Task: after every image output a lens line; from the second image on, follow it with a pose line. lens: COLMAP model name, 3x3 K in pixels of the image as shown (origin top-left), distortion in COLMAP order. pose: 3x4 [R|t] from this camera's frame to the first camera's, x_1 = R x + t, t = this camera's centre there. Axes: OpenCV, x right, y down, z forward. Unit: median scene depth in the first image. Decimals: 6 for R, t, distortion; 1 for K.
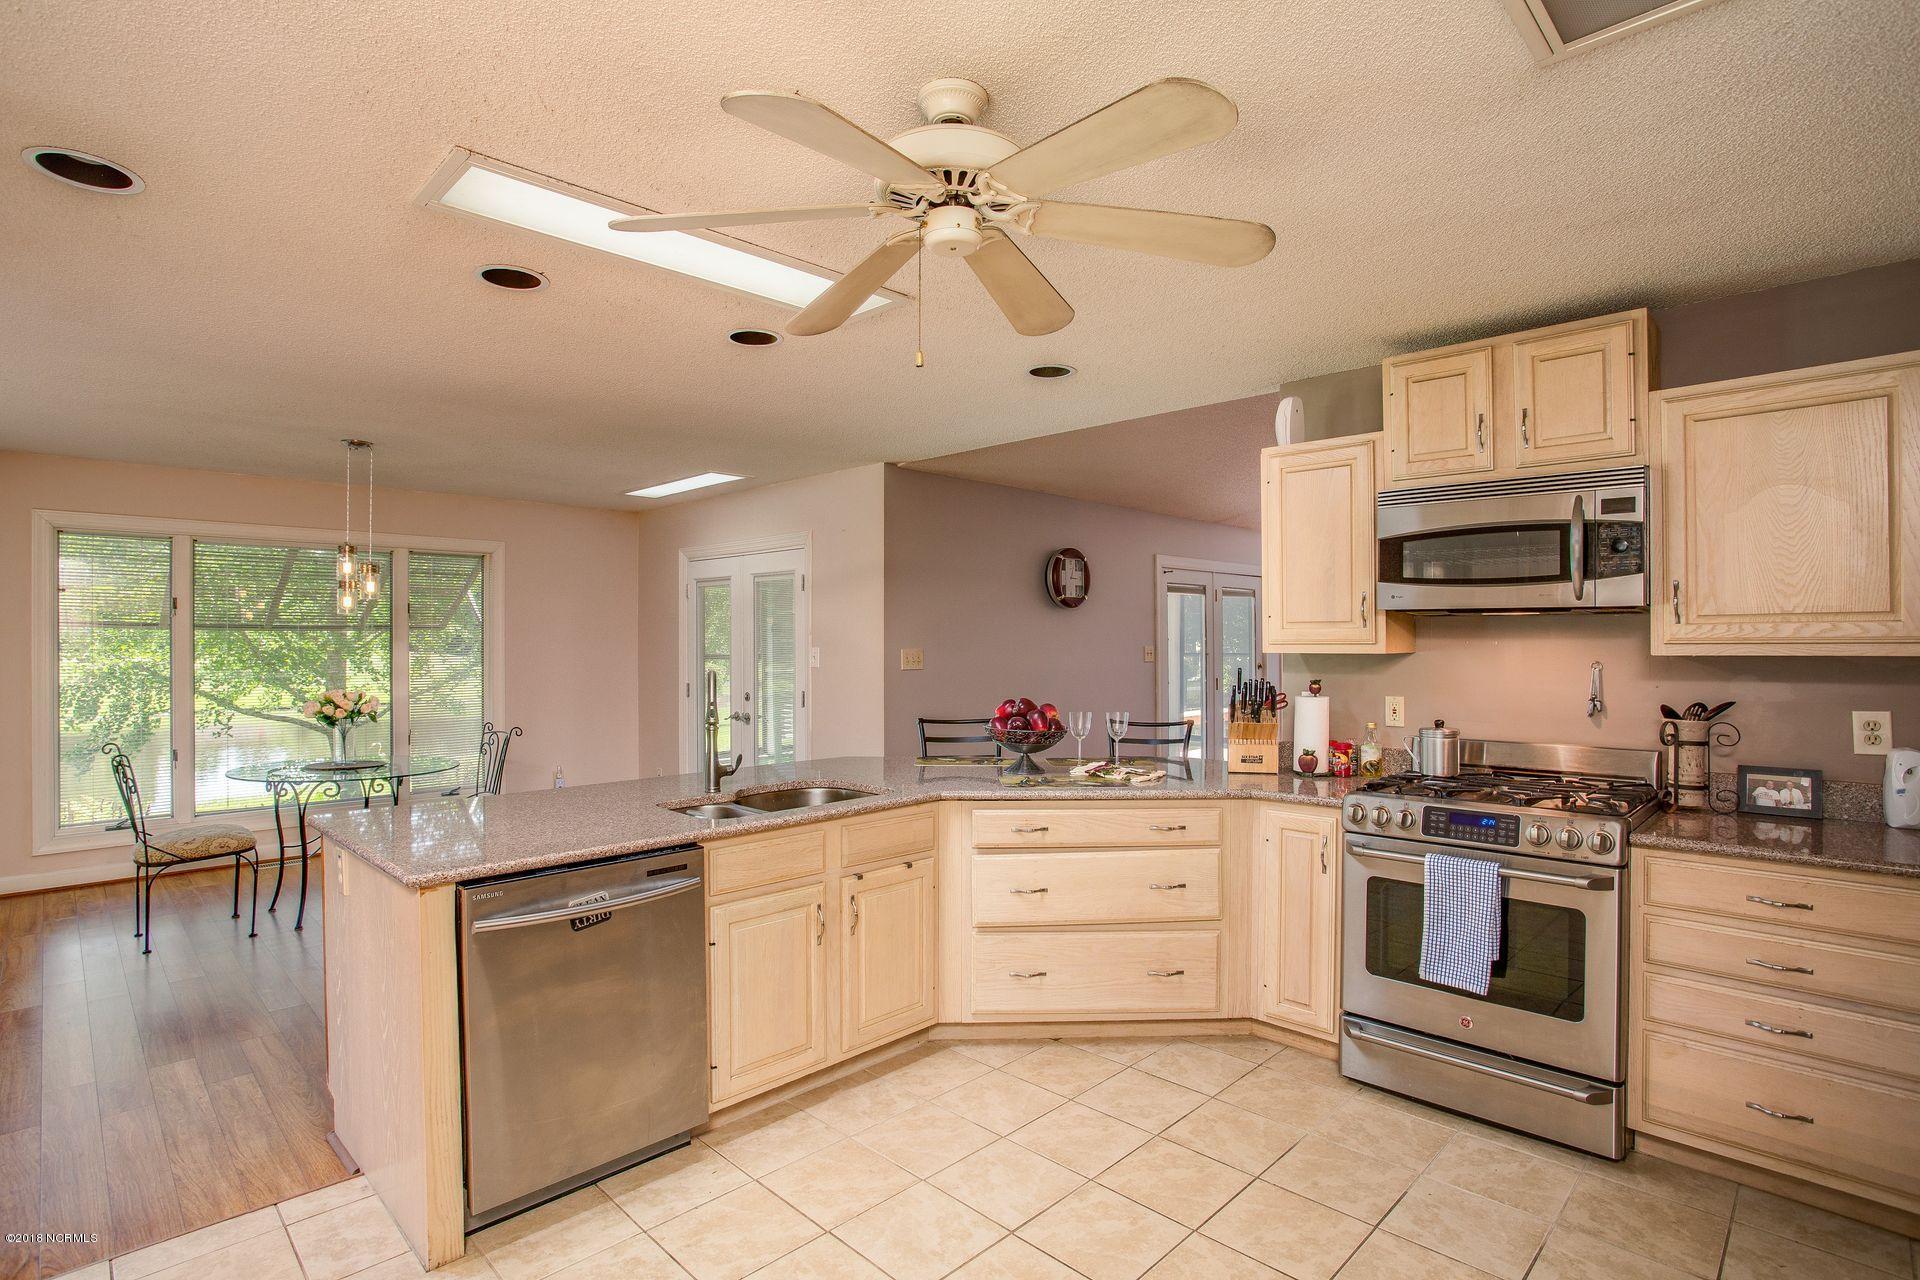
lens RADIAL K [[956.2, 0, 963.6], [0, 956.2, 643.8], [0, 0, 1]] dist [-0.077821, 0.032387]
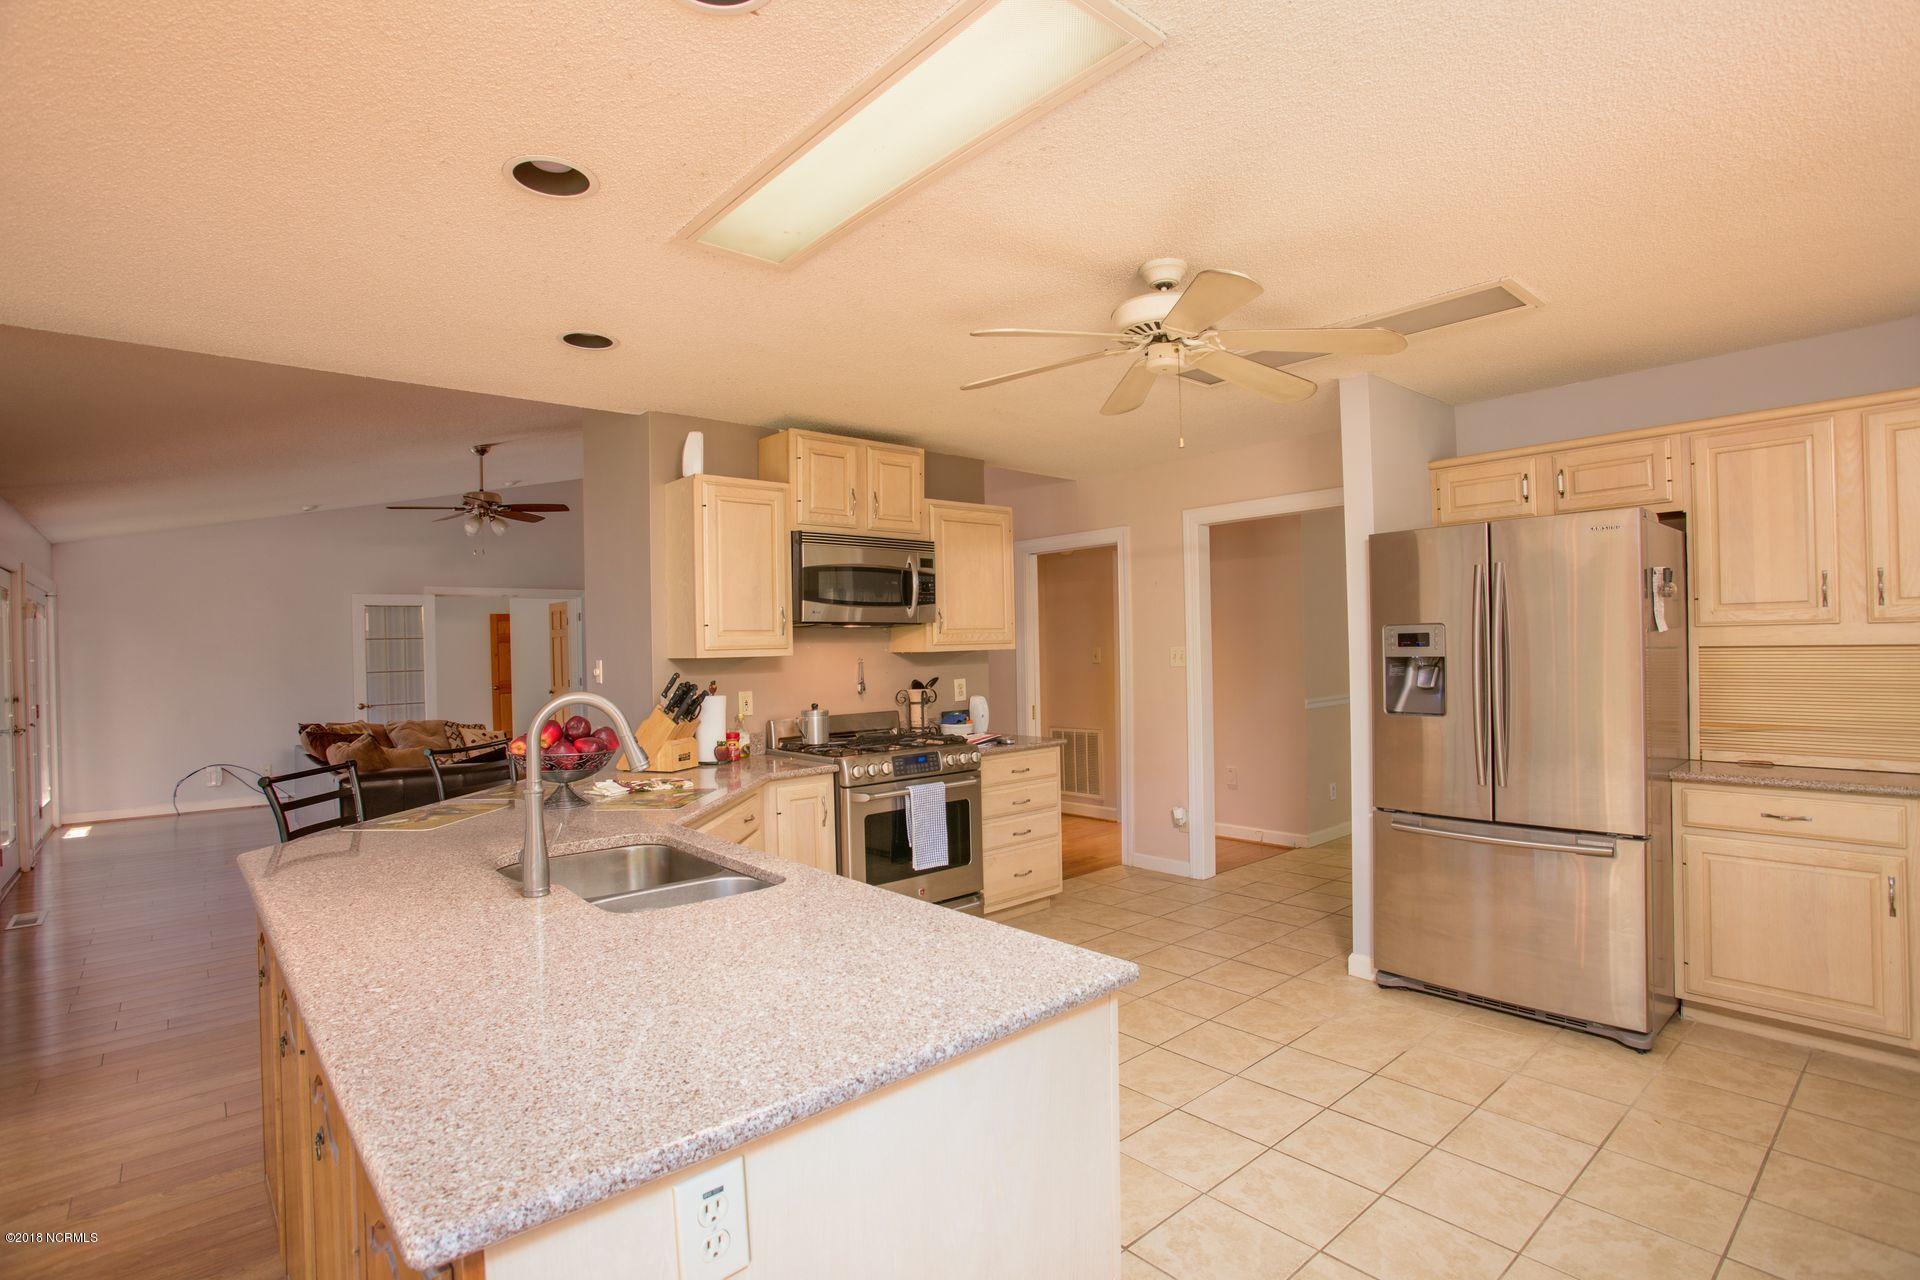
lens RADIAL K [[956.2, 0, 963.6], [0, 956.2, 643.8], [0, 0, 1]] dist [-0.077821, 0.032387]
pose [[0.061091, 0.003613, 0.998126, -0.991209], [0.024572, 0.999685, -0.005123, 0.008007], [-0.997830, 0.024839, 0.060983, 0.800793]]
